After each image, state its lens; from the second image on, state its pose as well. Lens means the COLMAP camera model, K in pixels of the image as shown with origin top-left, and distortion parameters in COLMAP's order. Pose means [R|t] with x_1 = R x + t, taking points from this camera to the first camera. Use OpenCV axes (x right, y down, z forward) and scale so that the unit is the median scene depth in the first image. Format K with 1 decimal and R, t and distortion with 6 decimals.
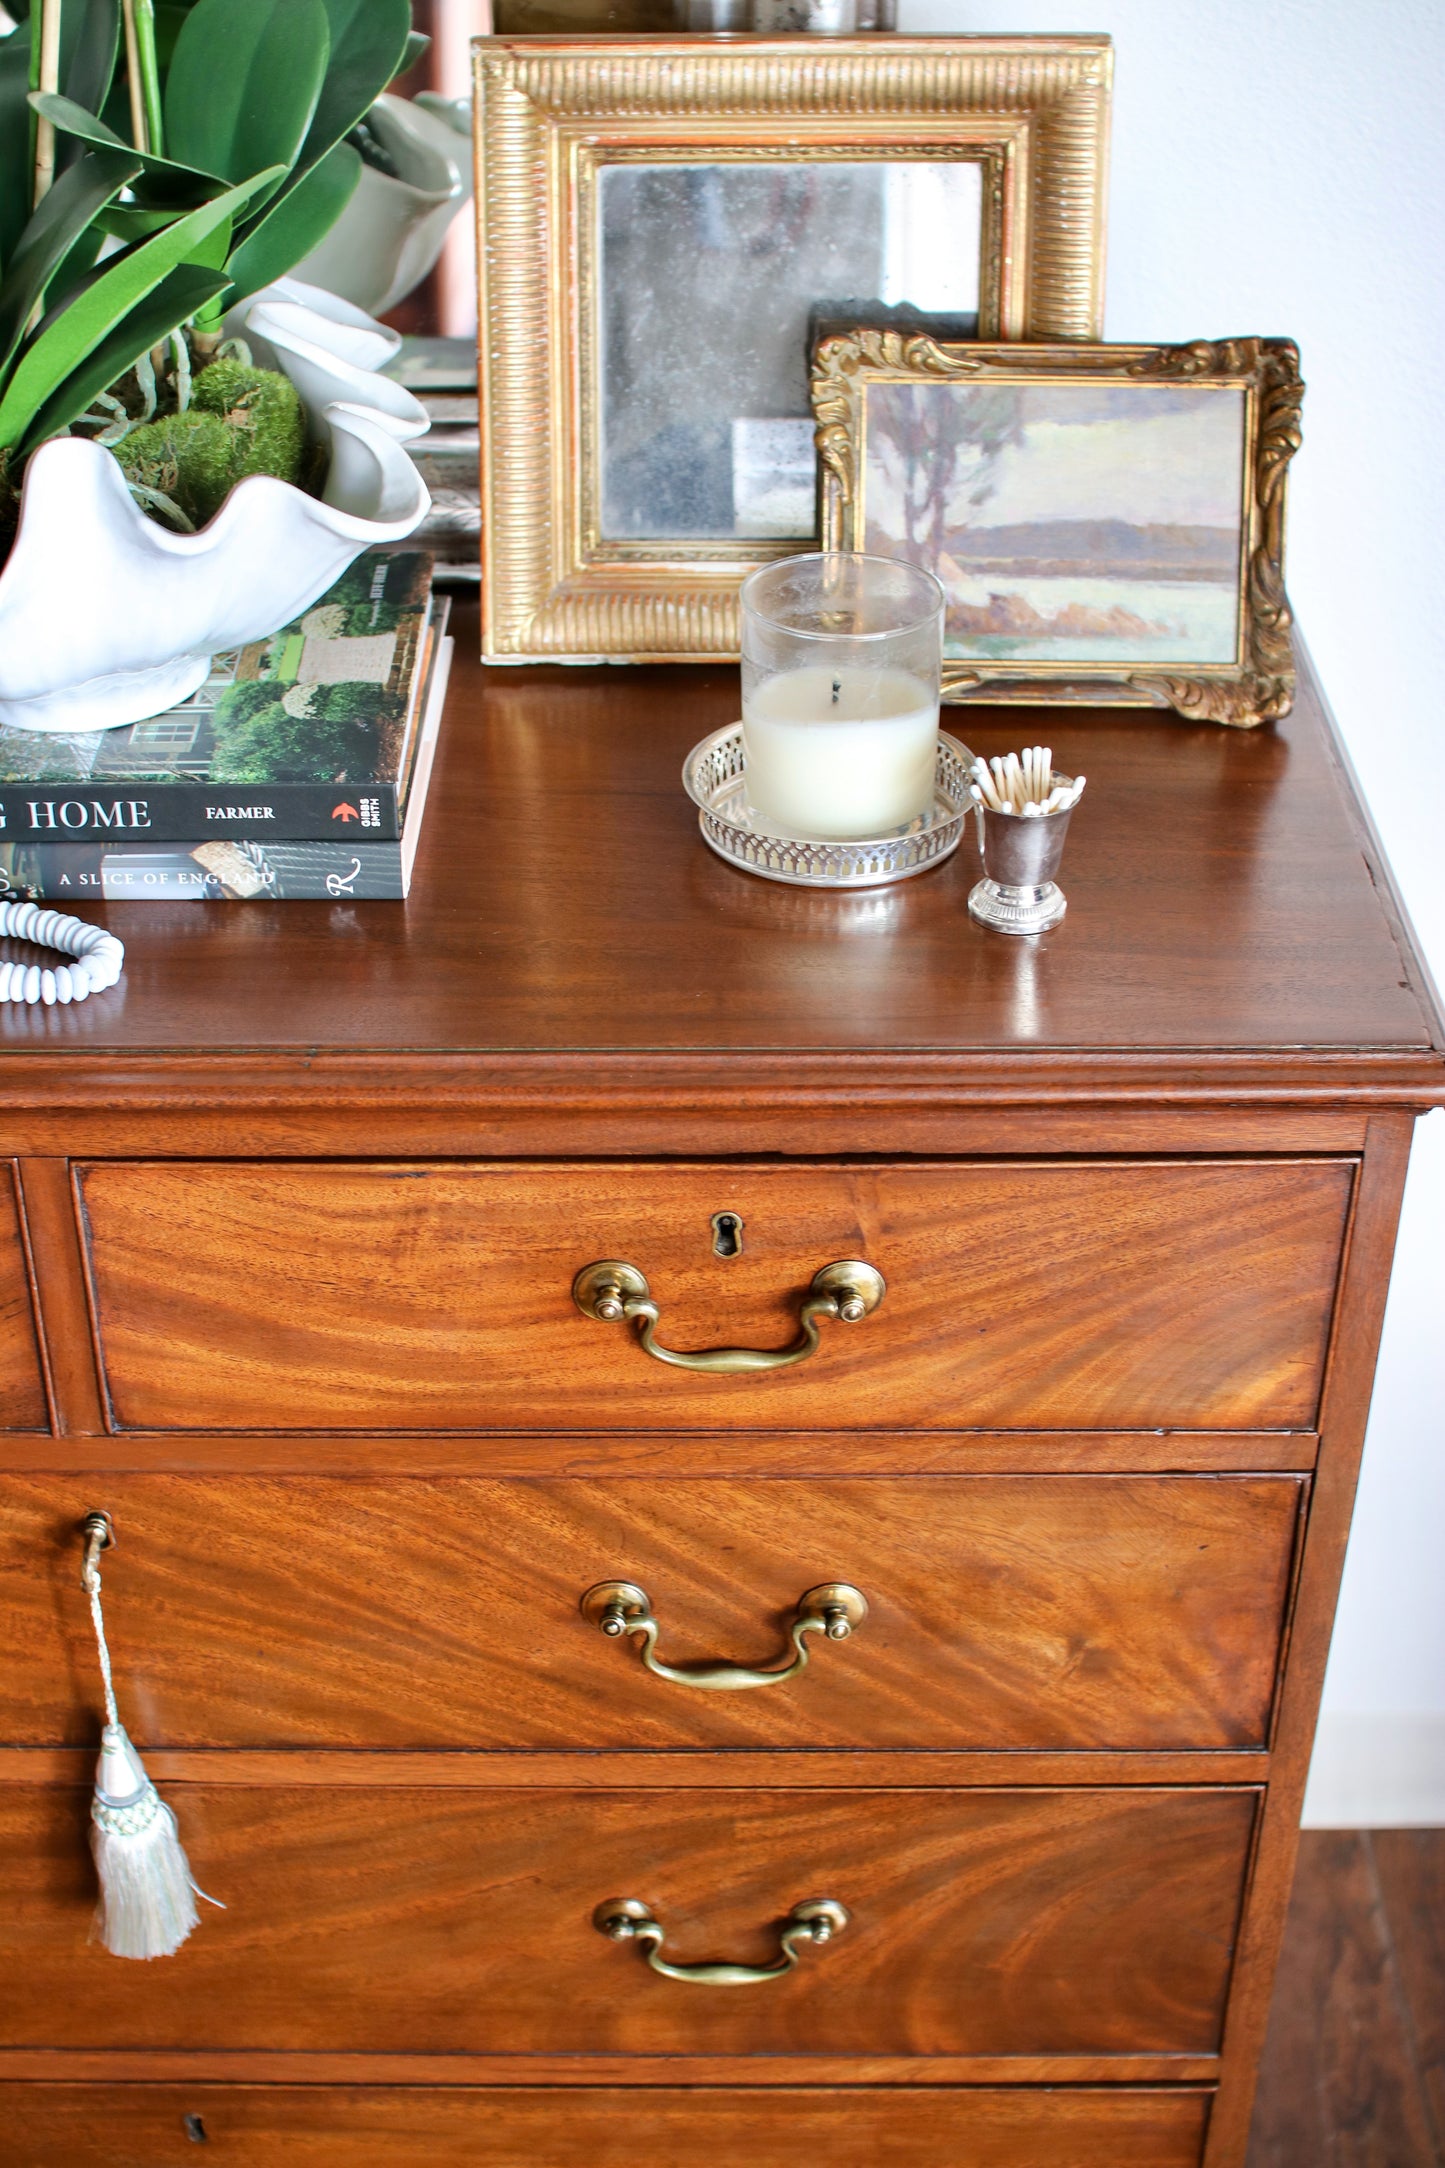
lens RADIAL K [[3018.5, 0, 722.5], [0, 3018.5, 1084.0], [0, 0, 1]] dist [-0.187535, 0.276847]
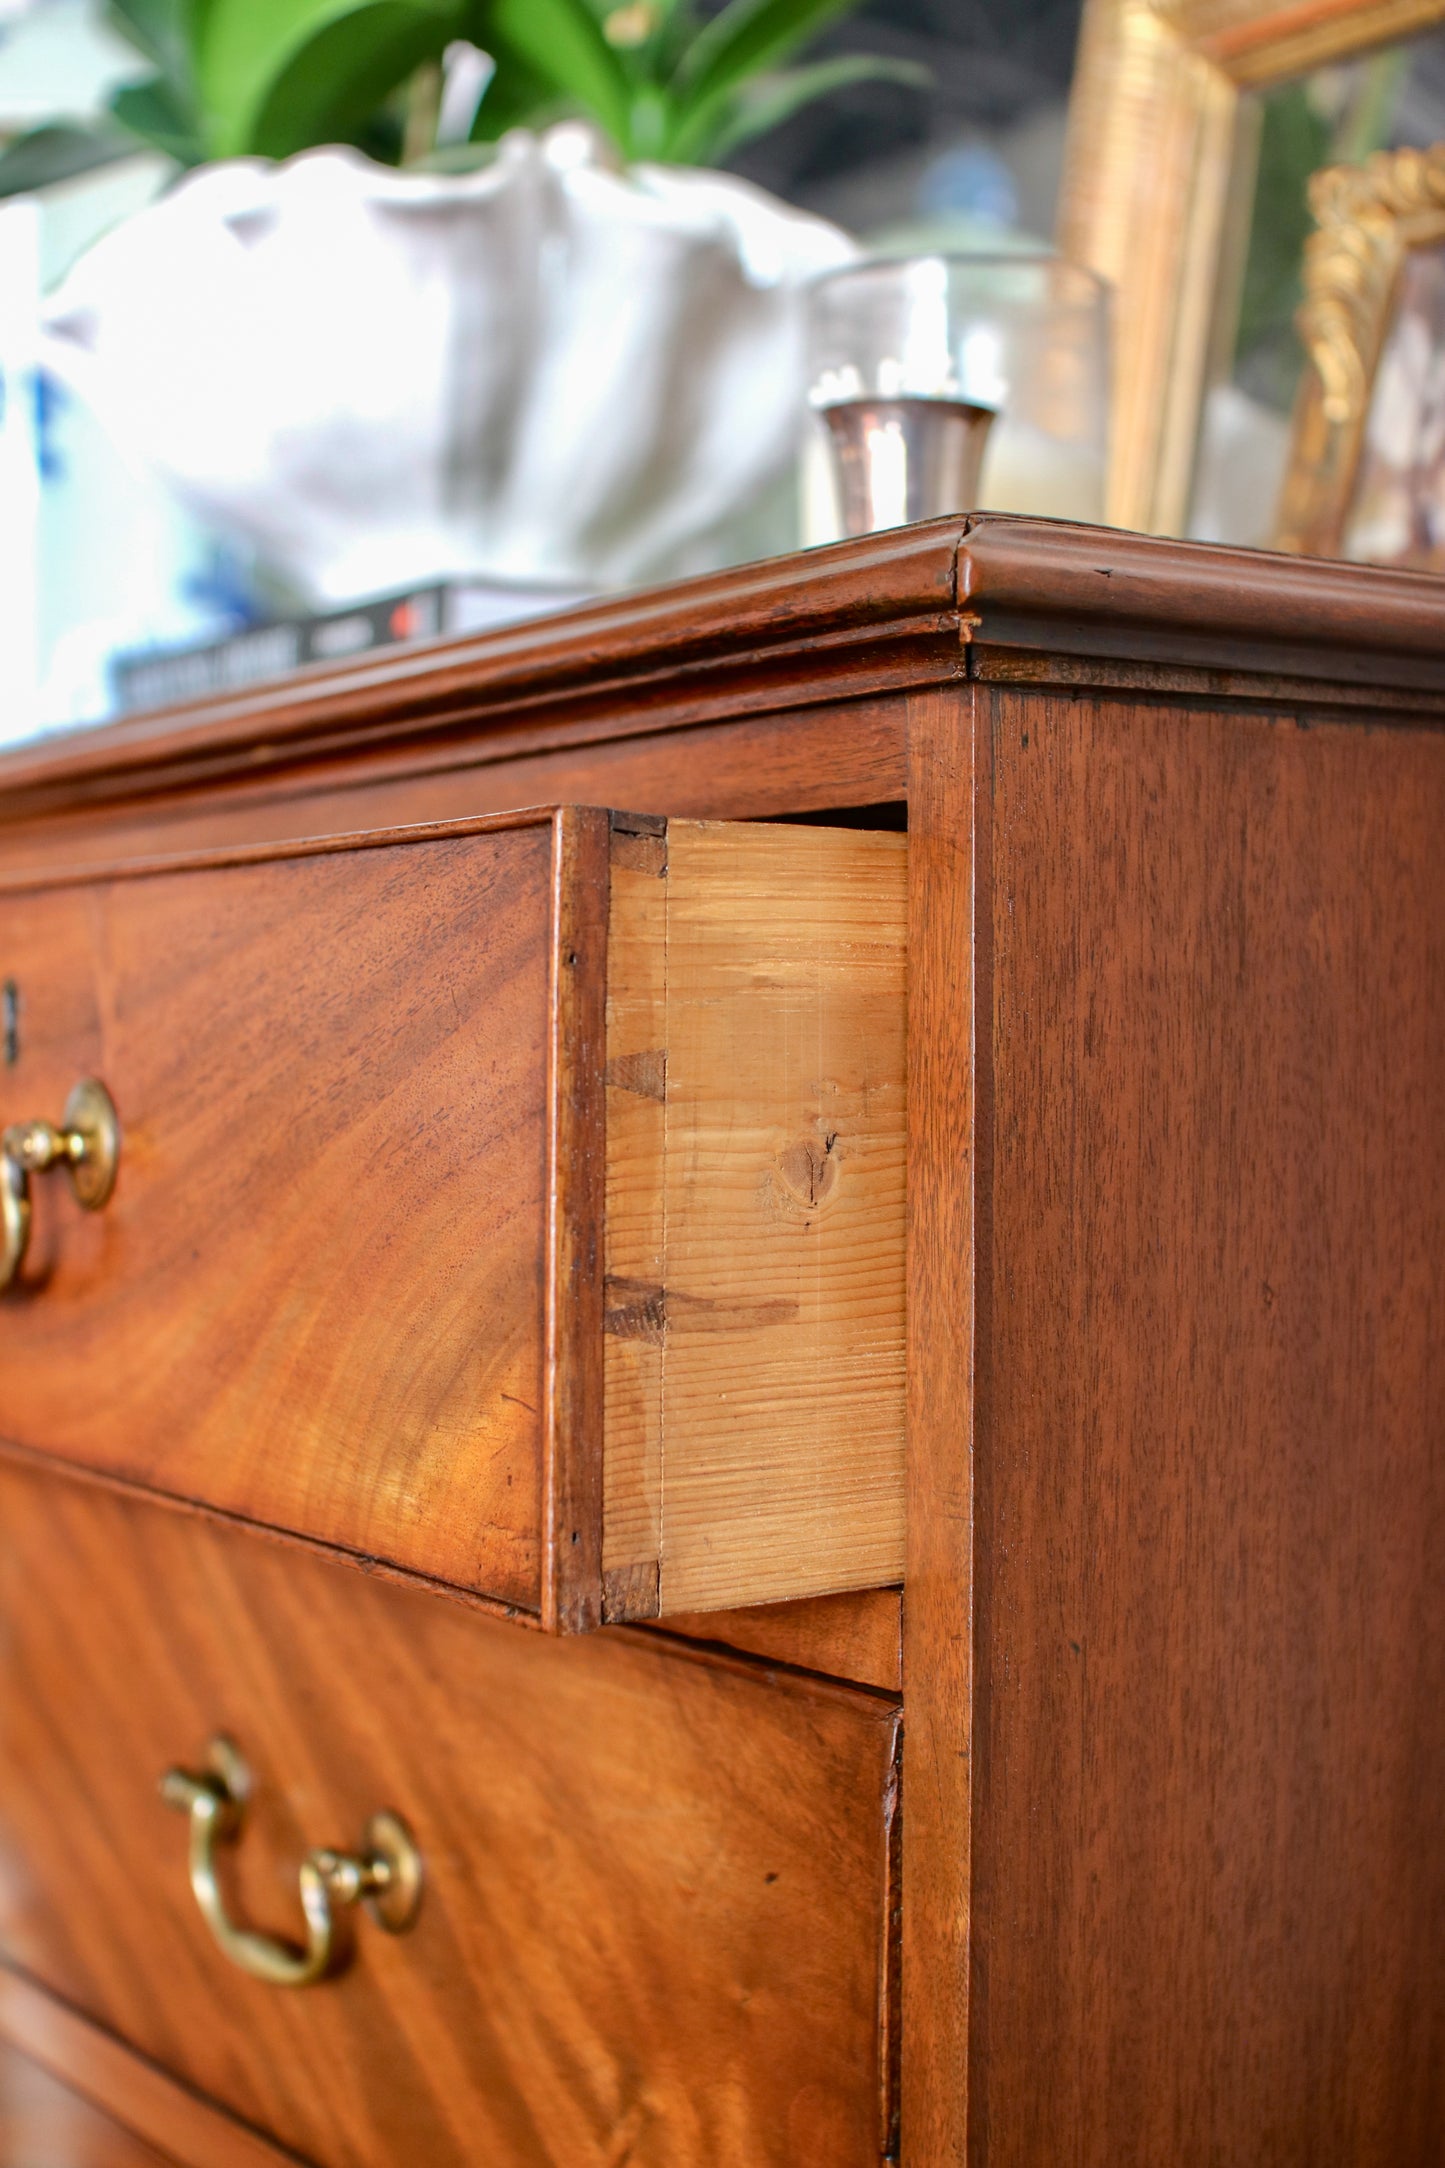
lens RADIAL K [[3018.5, 0, 722.5], [0, 3018.5, 1084.0], [0, 0, 1]] dist [-0.187535, 0.276847]
pose [[0.564166, 0.009294, -0.825609, 0.535017], [-0.448832, 0.842741, -0.297215, 0.191758], [0.693012, 0.538239, 0.479618, 0.710960]]
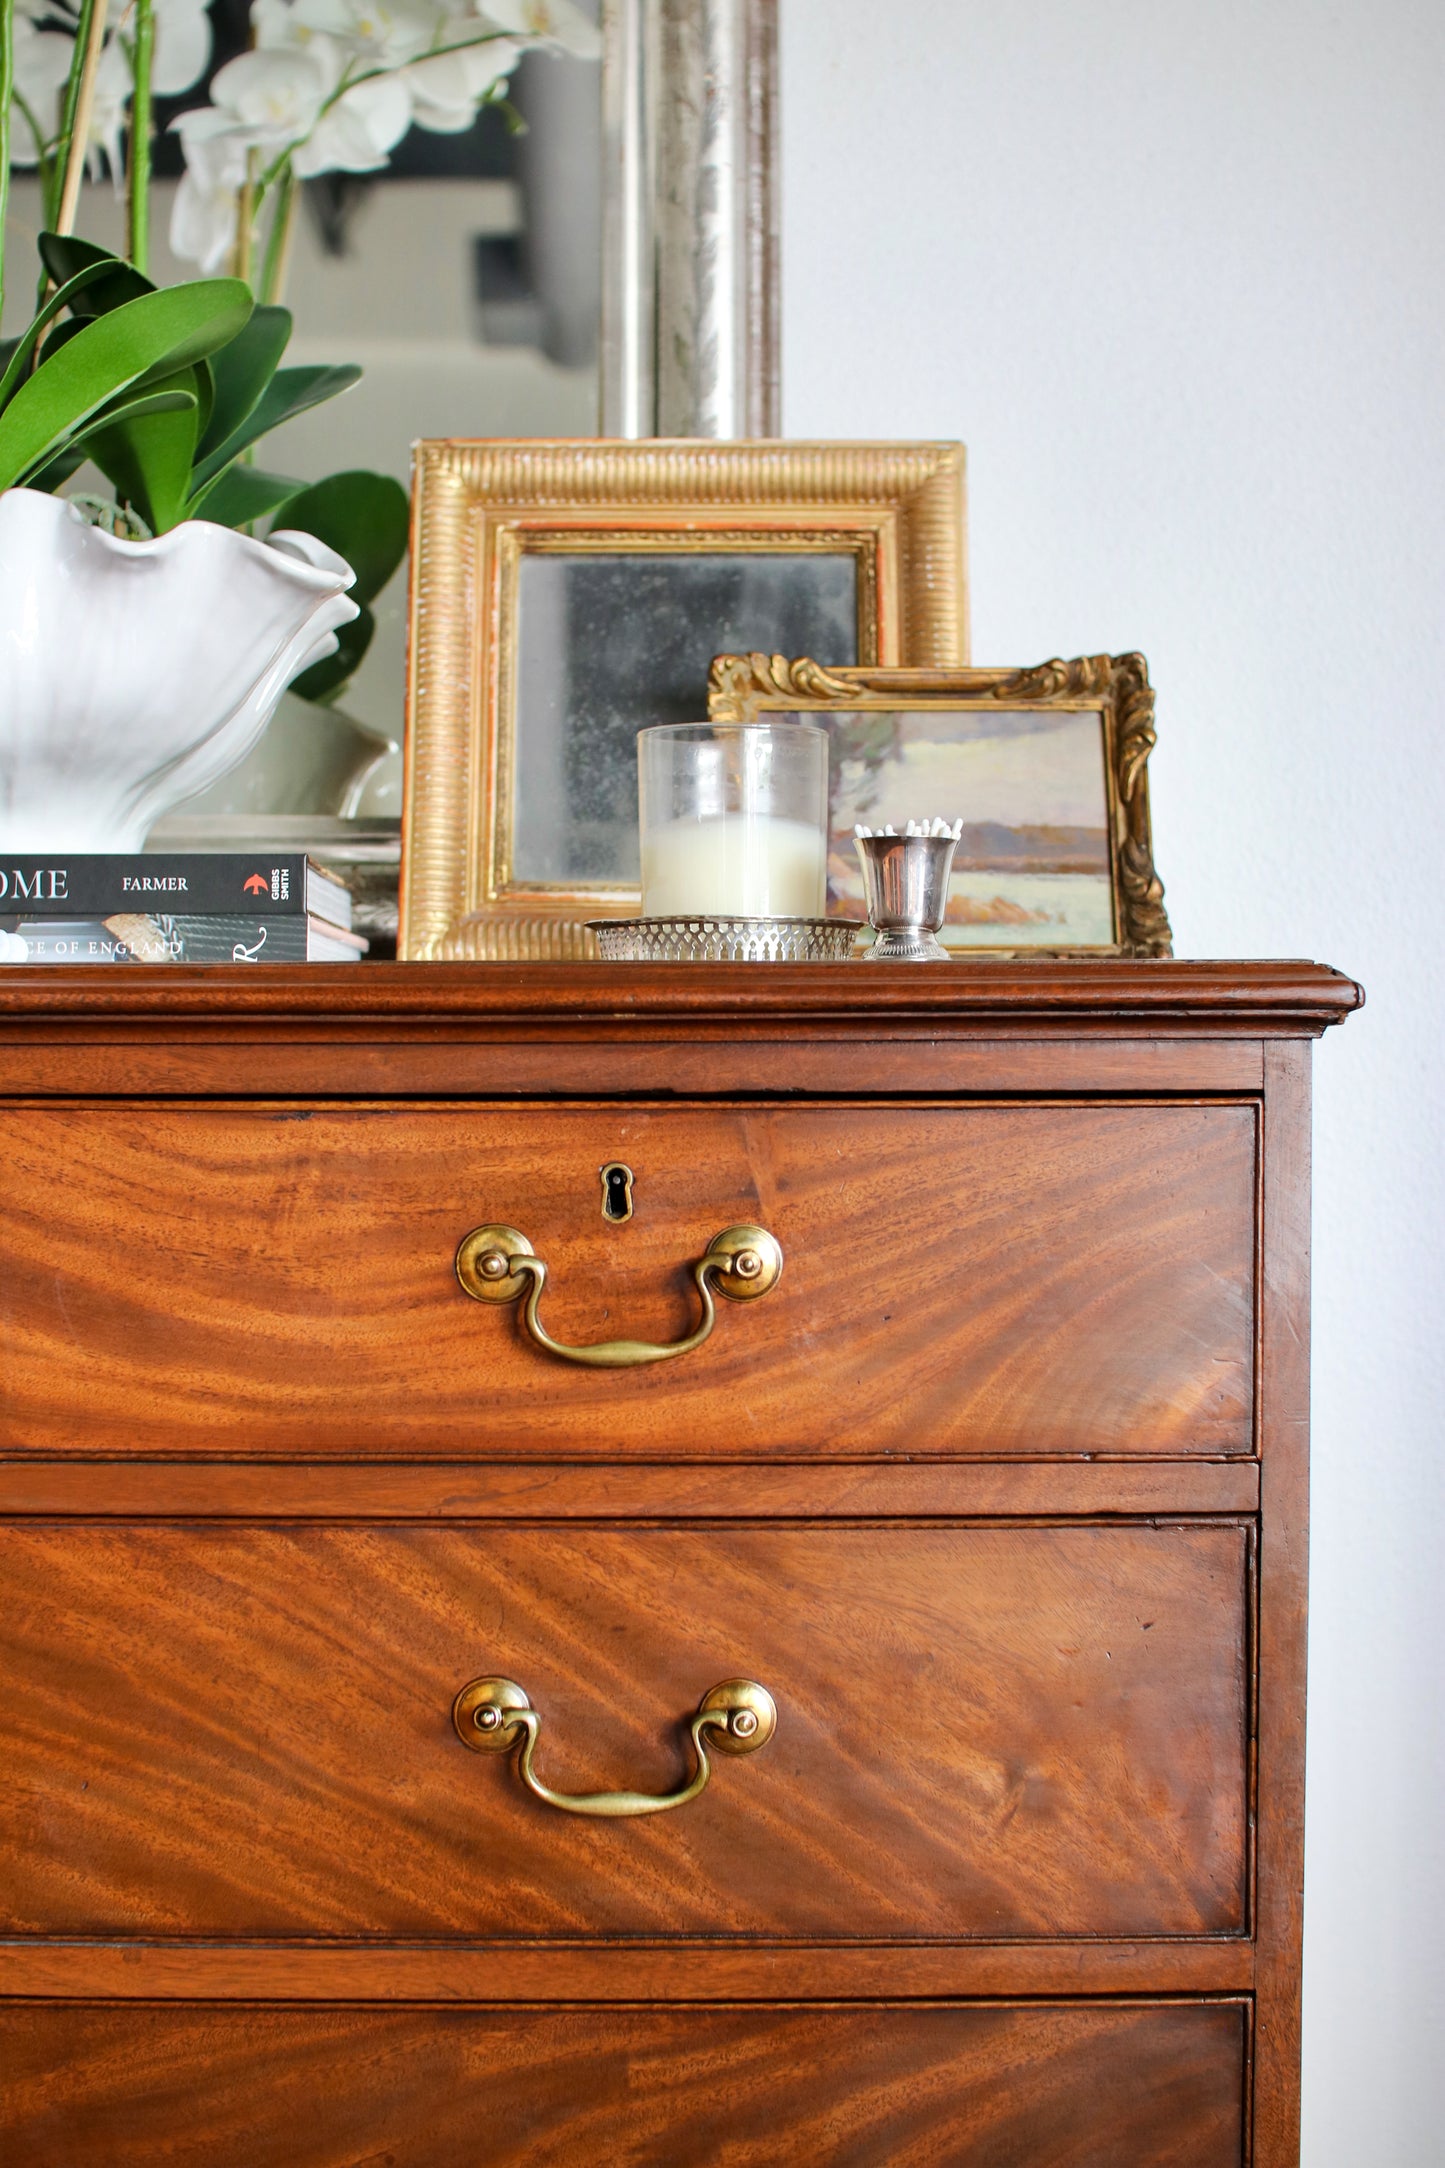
lens RADIAL K [[3018.5, 0, 722.5], [0, 3018.5, 1084.0], [0, 0, 1]] dist [-0.187535, 0.276847]
pose [[0.999865, 0.001347, 0.016349, 0.018041], [0.008016, 0.829424, -0.558561, 0.521799], [-0.014312, 0.558617, 0.829302, 0.165695]]
